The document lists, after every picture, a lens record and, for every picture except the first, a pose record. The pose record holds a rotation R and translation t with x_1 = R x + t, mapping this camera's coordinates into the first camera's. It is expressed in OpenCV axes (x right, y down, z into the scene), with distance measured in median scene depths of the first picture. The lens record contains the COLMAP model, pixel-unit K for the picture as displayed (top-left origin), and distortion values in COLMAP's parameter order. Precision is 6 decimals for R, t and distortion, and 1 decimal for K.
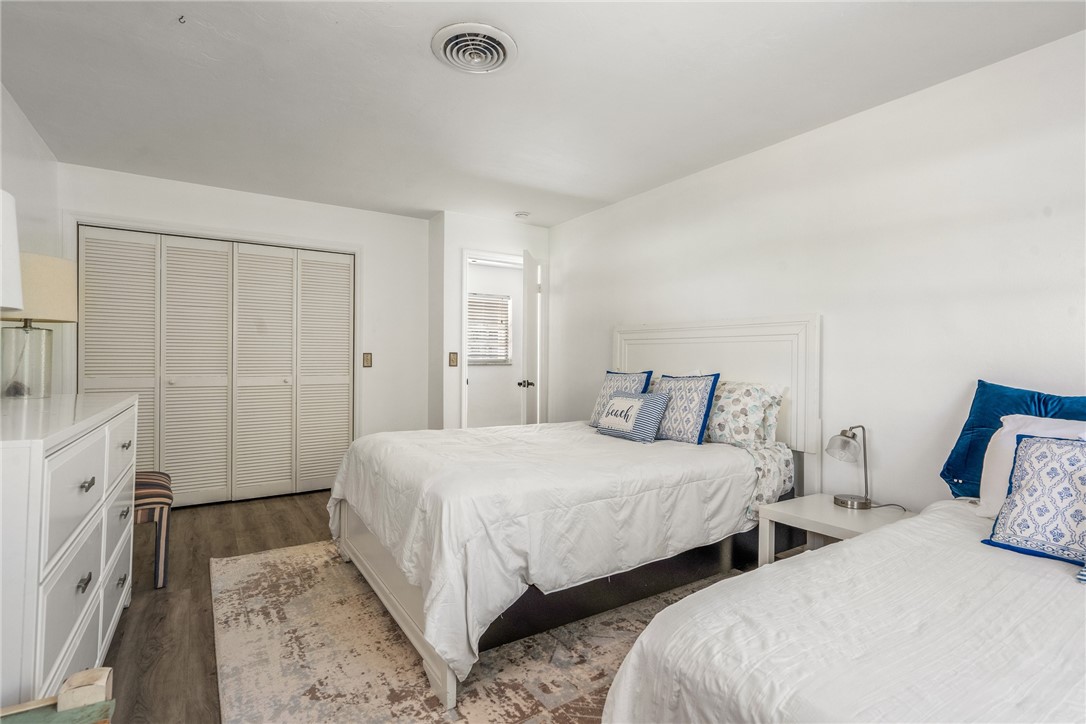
lens RADIAL K [[523.6, 0, 543.3], [0, 523.6, 358.2], [0, 0, 1]] dist [-0.000847, 0.000100]
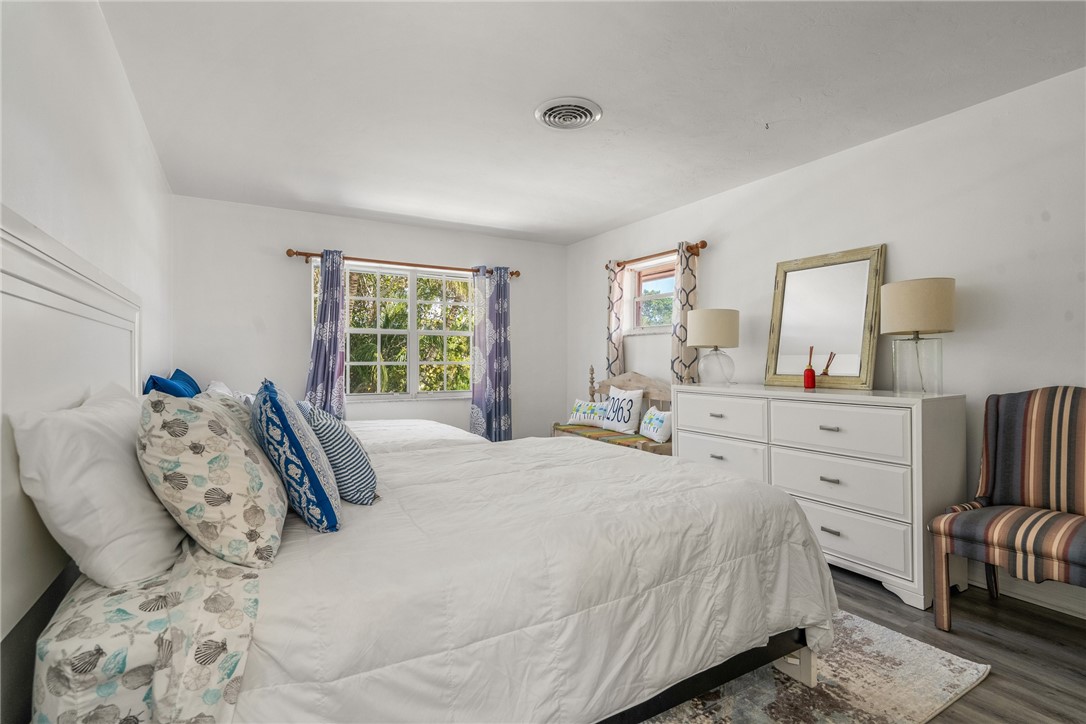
lens RADIAL K [[523.6, 0, 543.4], [0, 523.6, 361.8], [0, 0, 1]] dist [-0.000847, 0.000100]
pose [[-0.999436, -0.007706, 0.032682, -0.102135], [-0.007665, 0.999970, 0.001379, 0.001940], [-0.032691, 0.001127, -0.999465, 1.914076]]
